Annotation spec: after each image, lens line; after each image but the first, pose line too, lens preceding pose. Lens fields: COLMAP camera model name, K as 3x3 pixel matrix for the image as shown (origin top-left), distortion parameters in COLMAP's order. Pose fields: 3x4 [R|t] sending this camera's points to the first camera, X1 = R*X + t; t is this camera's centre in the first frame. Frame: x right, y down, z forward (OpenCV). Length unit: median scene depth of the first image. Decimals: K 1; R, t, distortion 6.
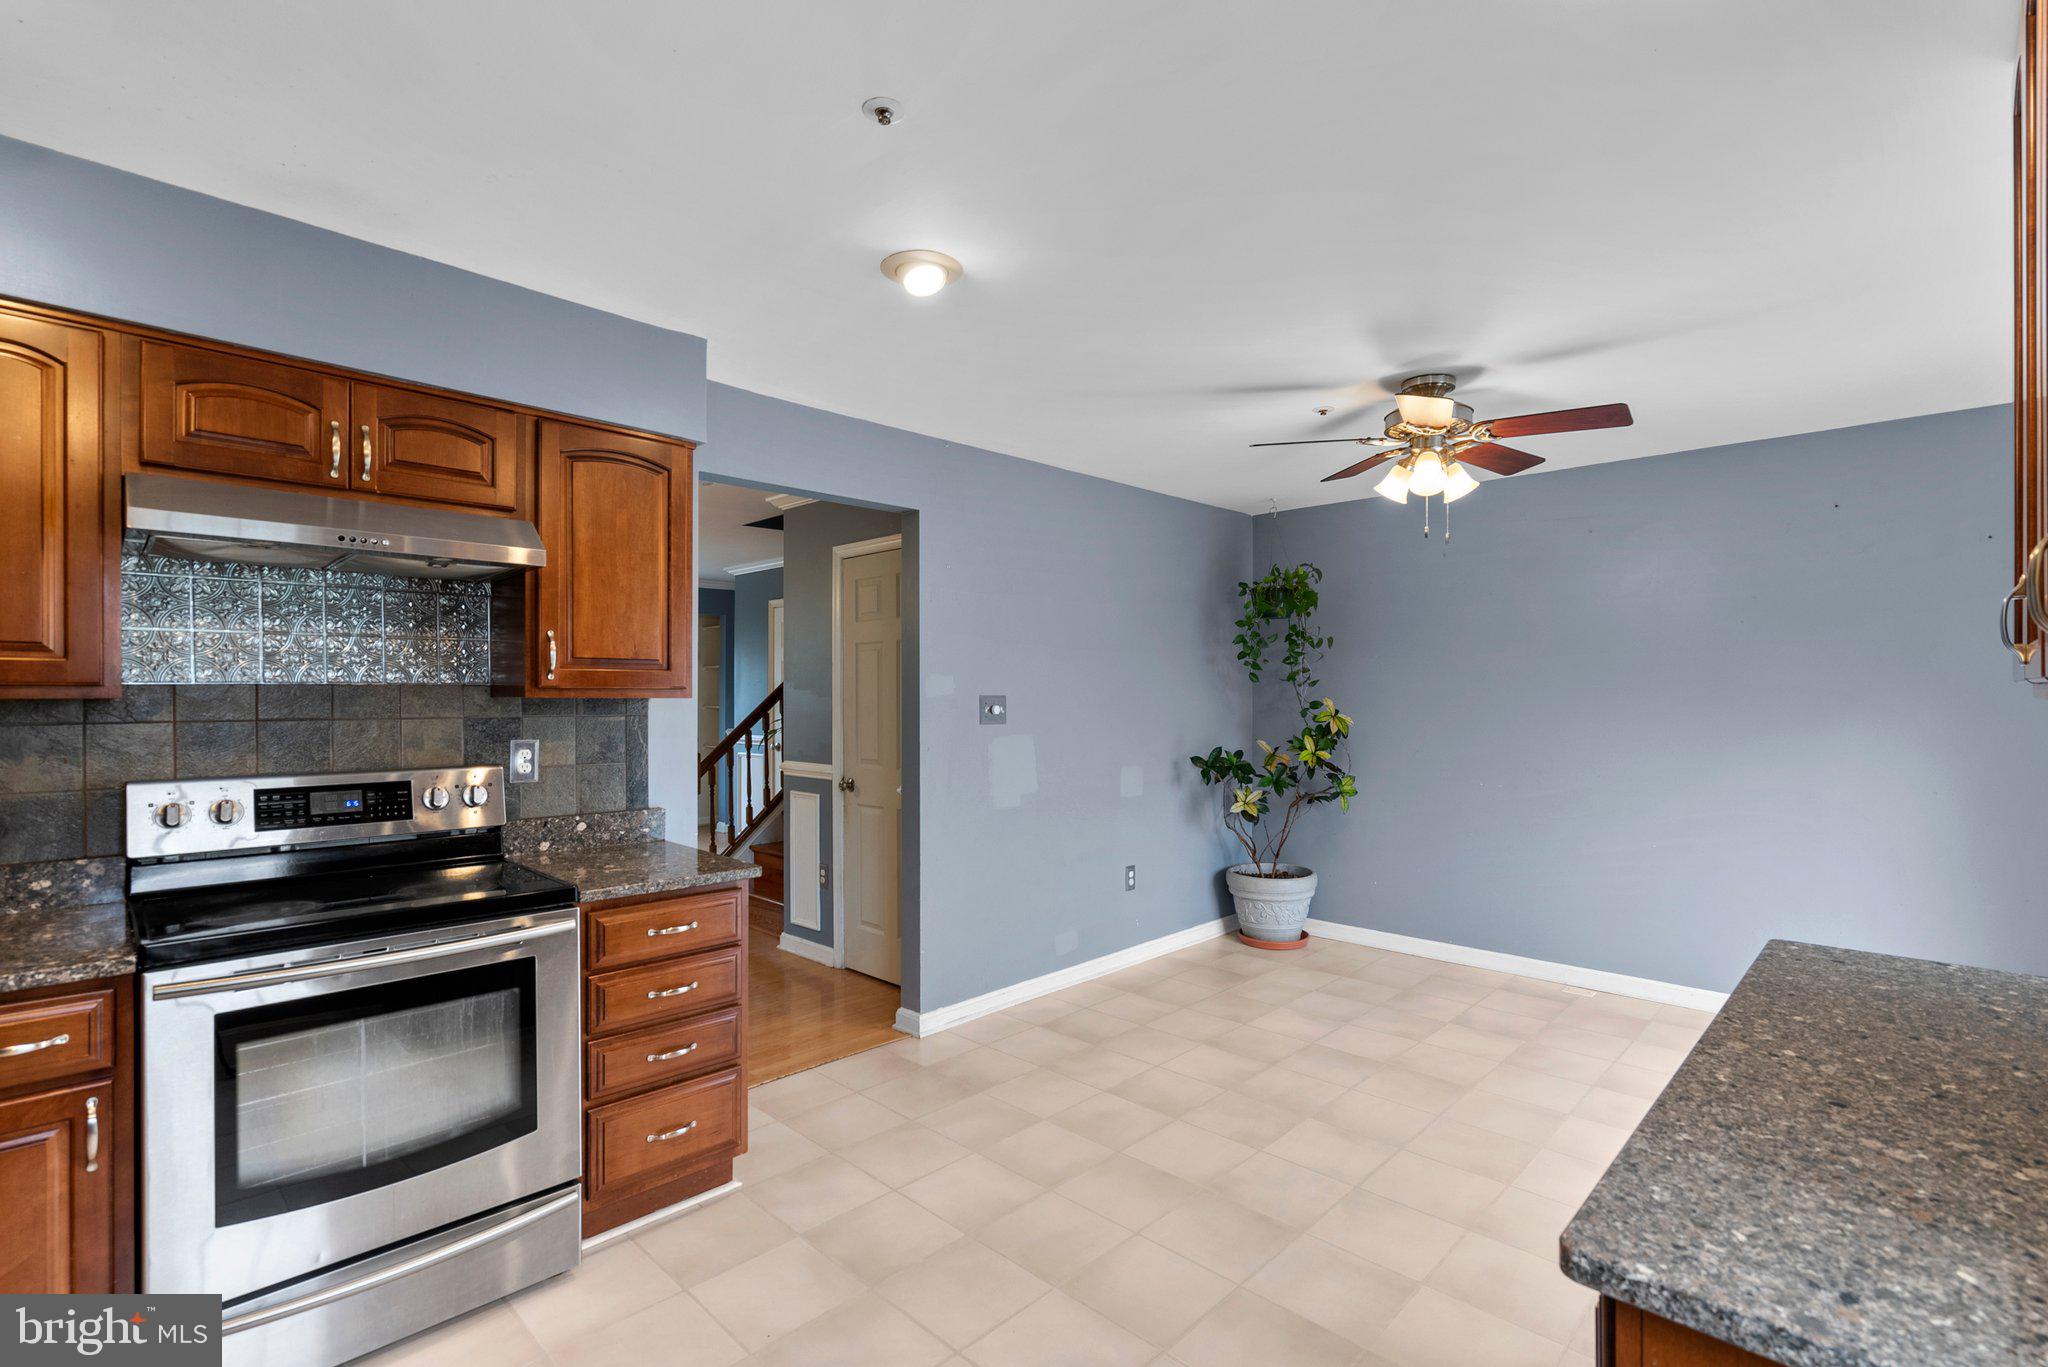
lens RADIAL K [[932.6, 0, 1038.0], [0, 932.6, 696.2], [0, 0, 1]] dist [-0.001885, -0.000177]
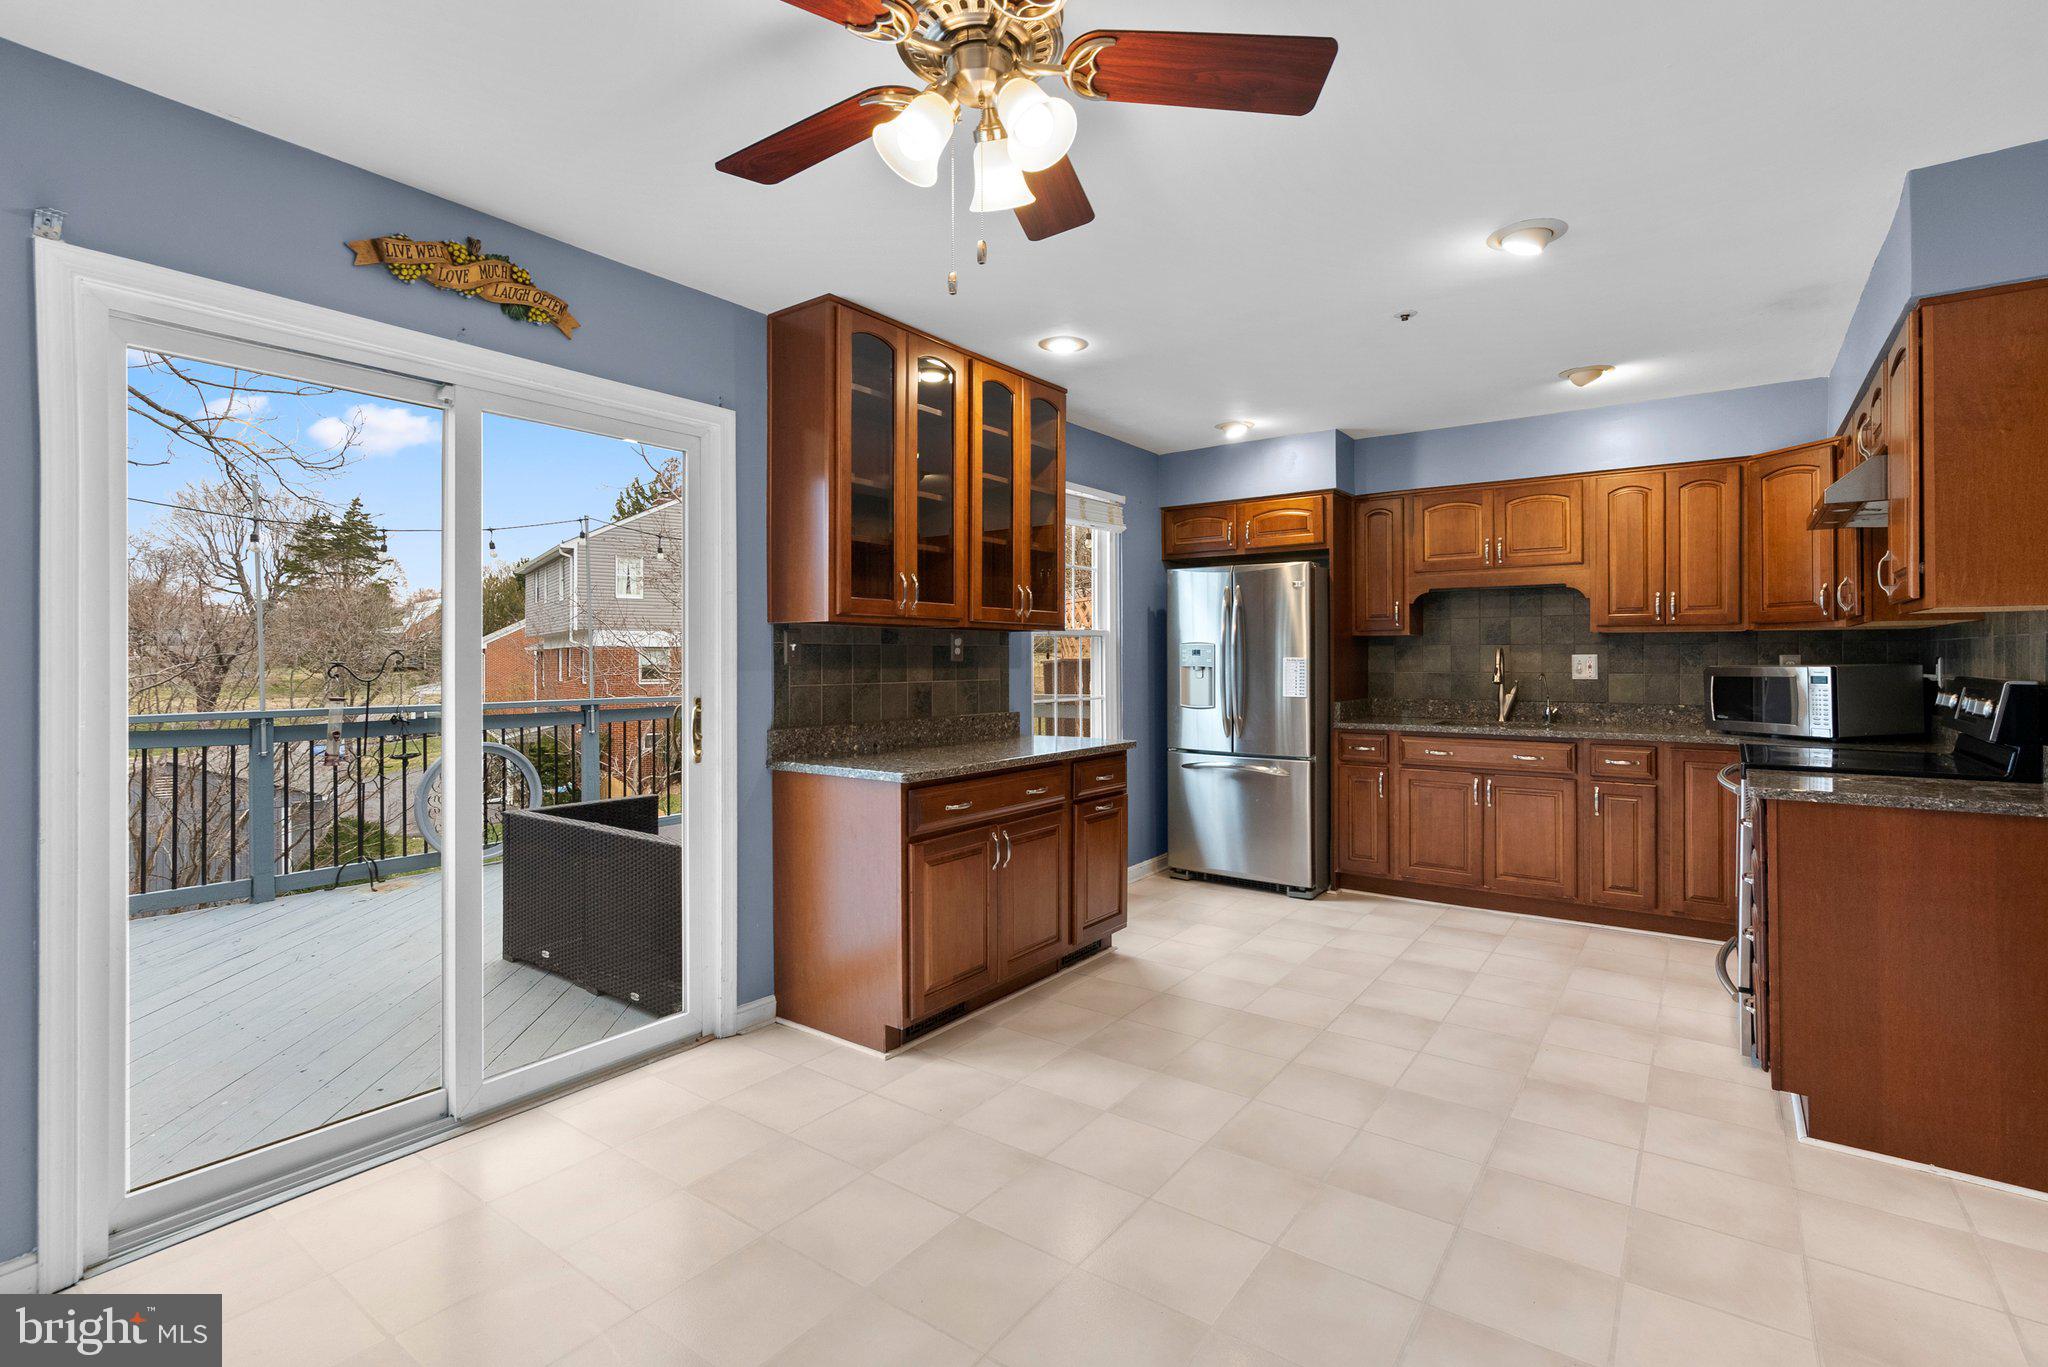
lens RADIAL K [[945.4, 0, 1035.3], [0, 945.4, 651.8], [0, 0, 1]] dist [-0.000839, 0.000438]
pose [[-0.989163, 0.000676, -0.146818, 0.522424], [0.001656, 0.999977, -0.006553, 0.043957], [0.146810, -0.006725, -0.989142, 1.684243]]
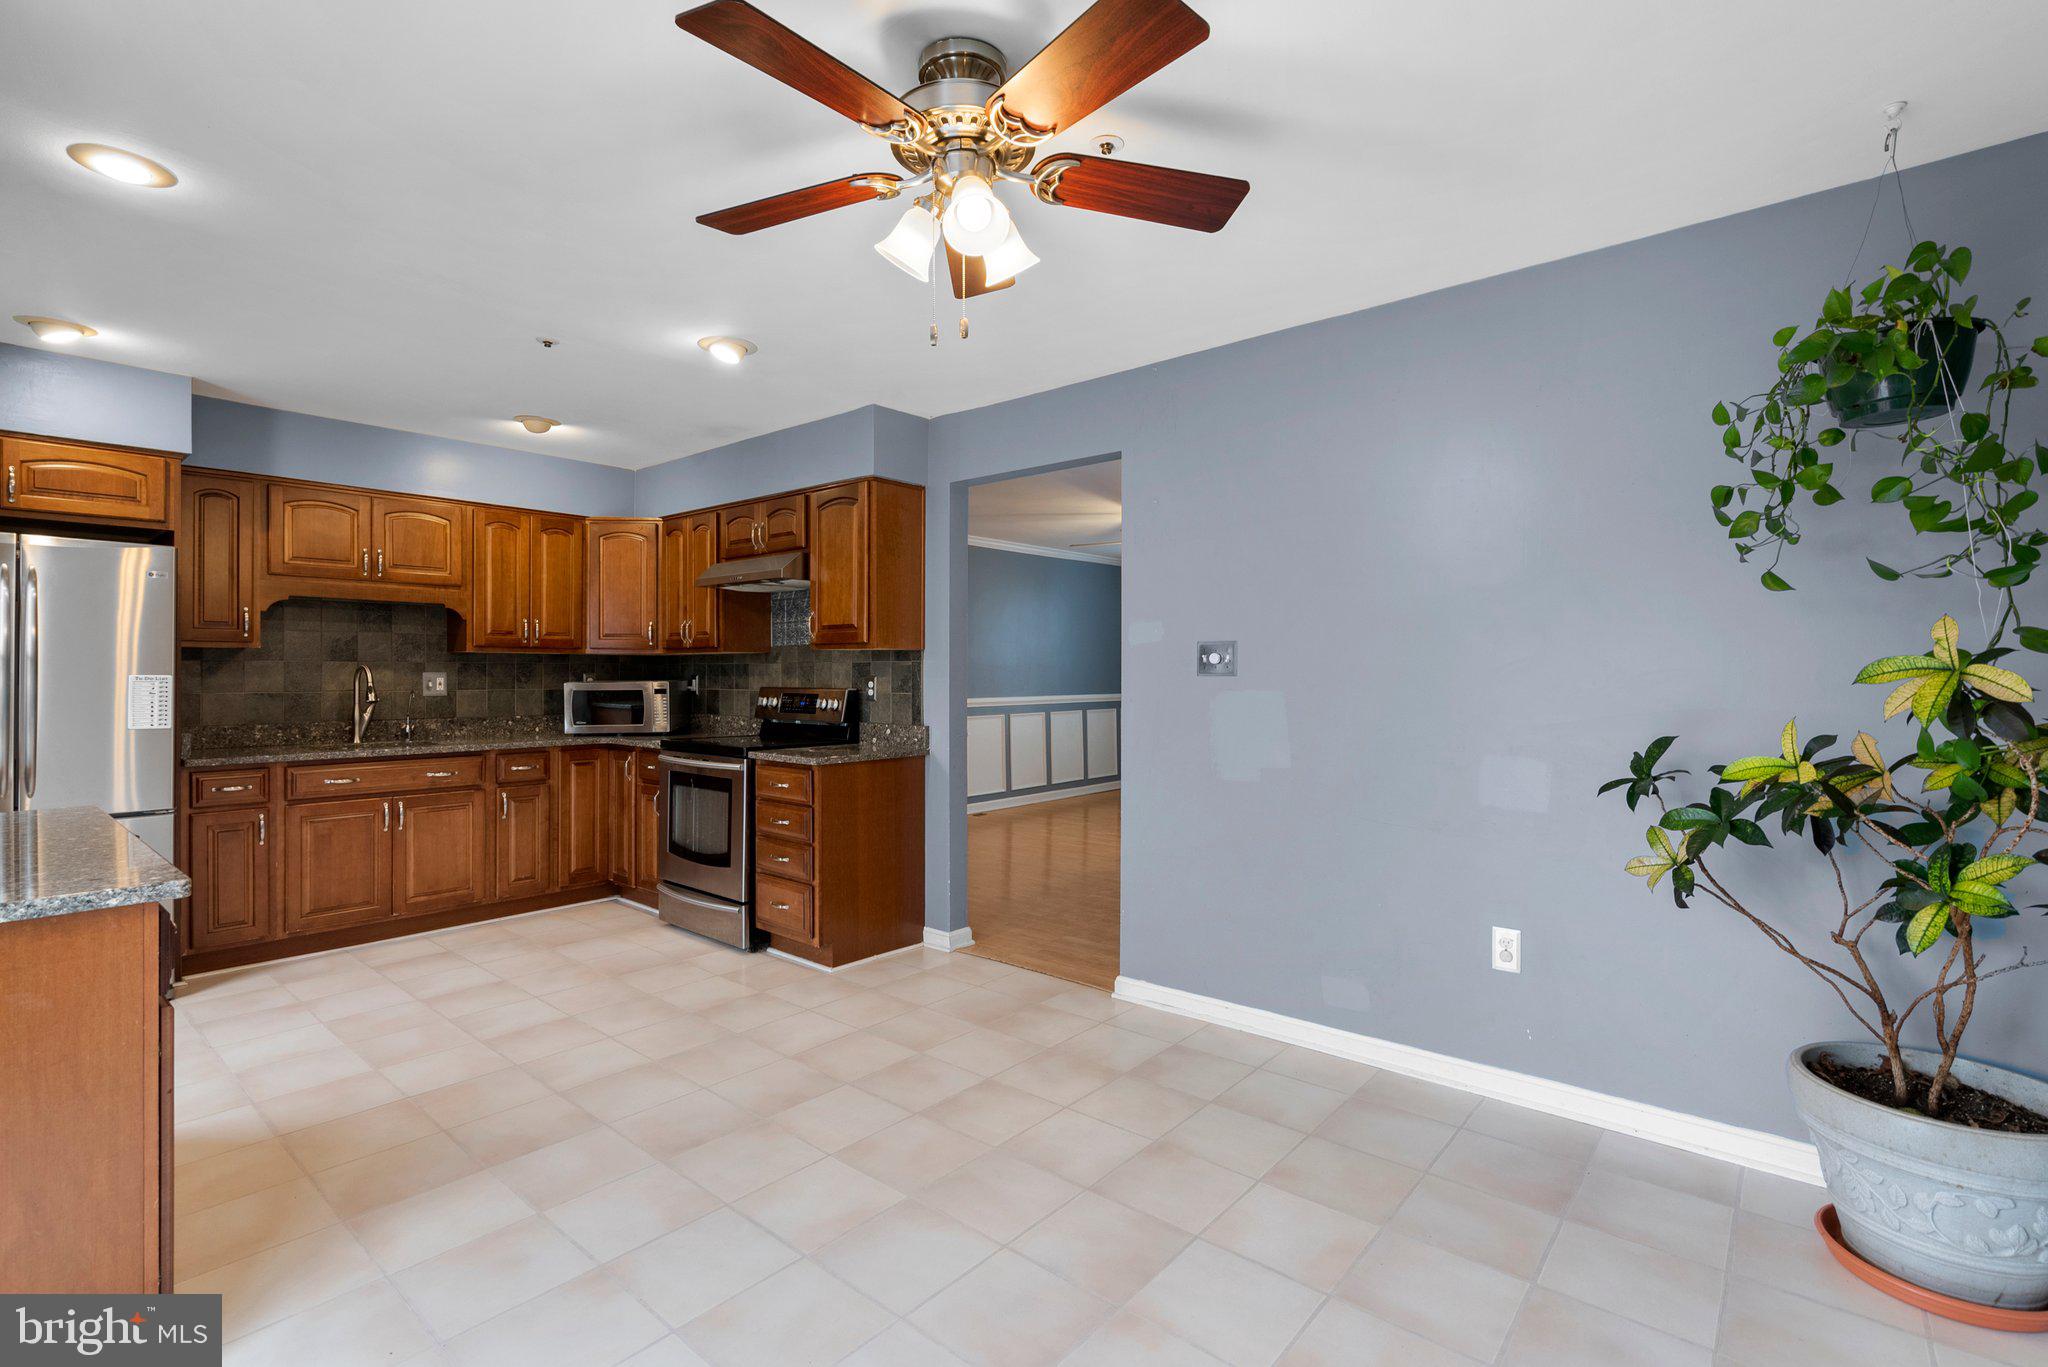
lens RADIAL K [[938.7, 0, 1017.4], [0, 938.7, 674.7], [0, 0, 1]] dist [0.001062, 0.000977]
pose [[0.058606, 0.001116, -0.998281, 1.119696], [-0.000376, 0.999999, 0.001096, 0.041349], [0.998281, 0.000311, 0.058606, 1.124396]]
